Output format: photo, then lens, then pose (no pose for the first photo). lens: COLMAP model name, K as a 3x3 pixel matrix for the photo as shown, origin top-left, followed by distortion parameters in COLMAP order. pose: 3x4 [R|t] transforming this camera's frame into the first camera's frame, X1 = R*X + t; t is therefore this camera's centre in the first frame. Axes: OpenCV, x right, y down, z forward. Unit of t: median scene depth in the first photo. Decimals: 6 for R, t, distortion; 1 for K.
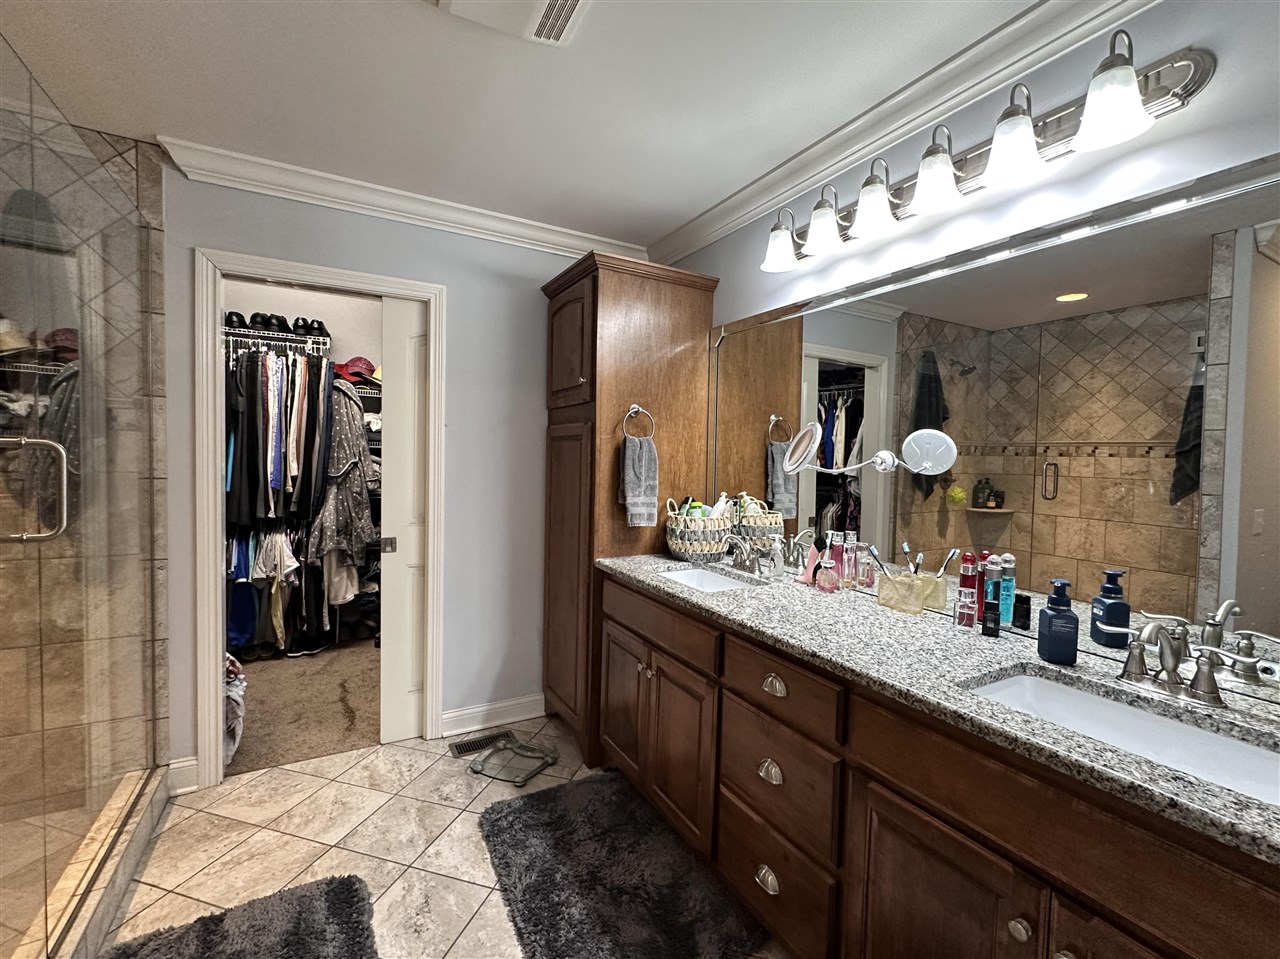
lens RADIAL K [[526.7, 0, 641.7], [0, 526.7, 476.4], [0, 0, 1]] dist [0.000532, 0.000741]
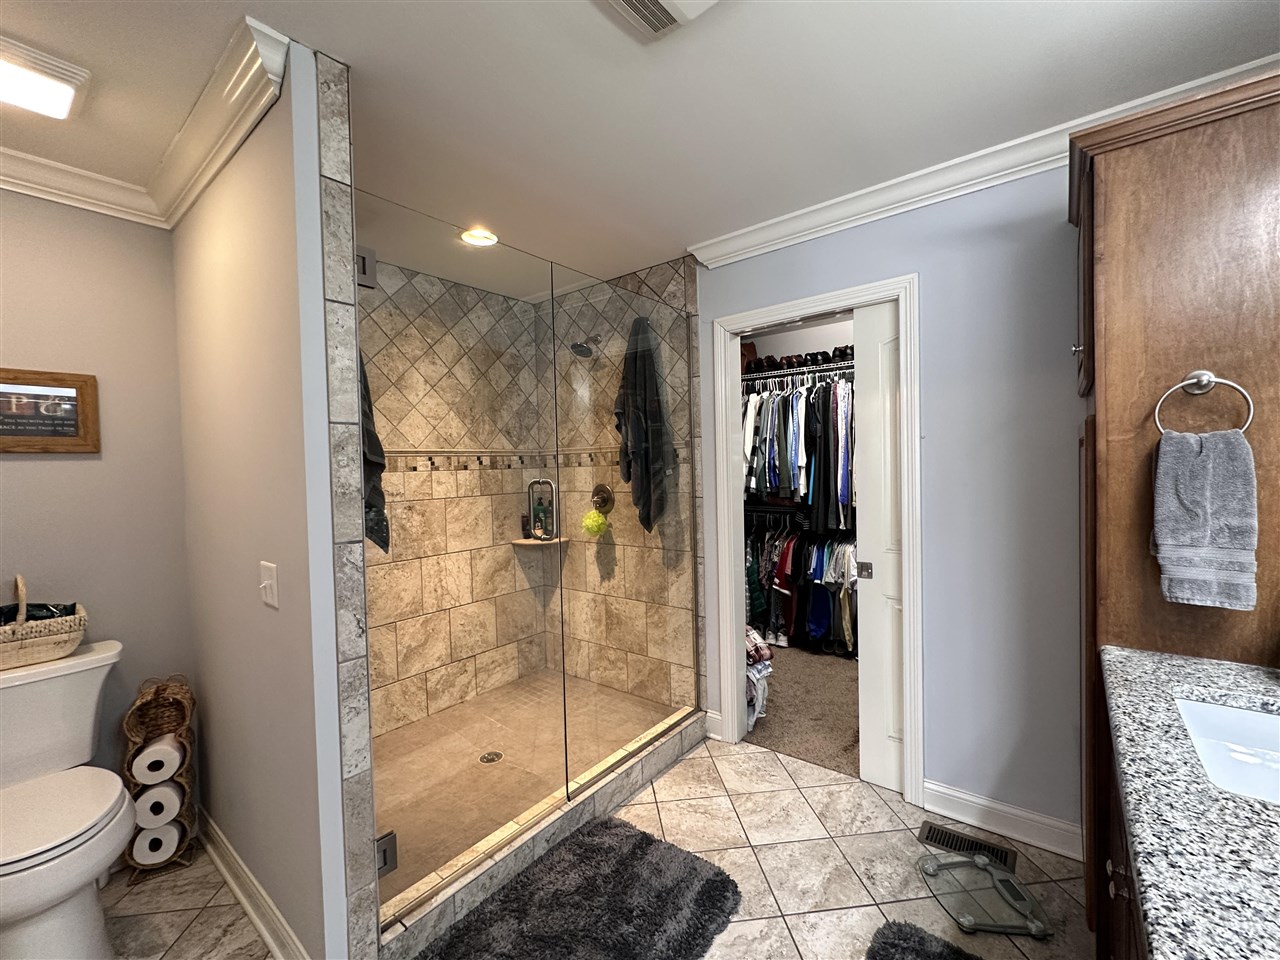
lens RADIAL K [[526.7, 0, 642.9], [0, 526.7, 481.7], [0, 0, 1]] dist [0.000532, 0.000741]
pose [[0.414541, -0.008925, -0.909987, 0.246210], [0.001677, 0.999958, -0.009043, -0.023008], [0.910029, 0.002222, 0.414538, 0.289711]]
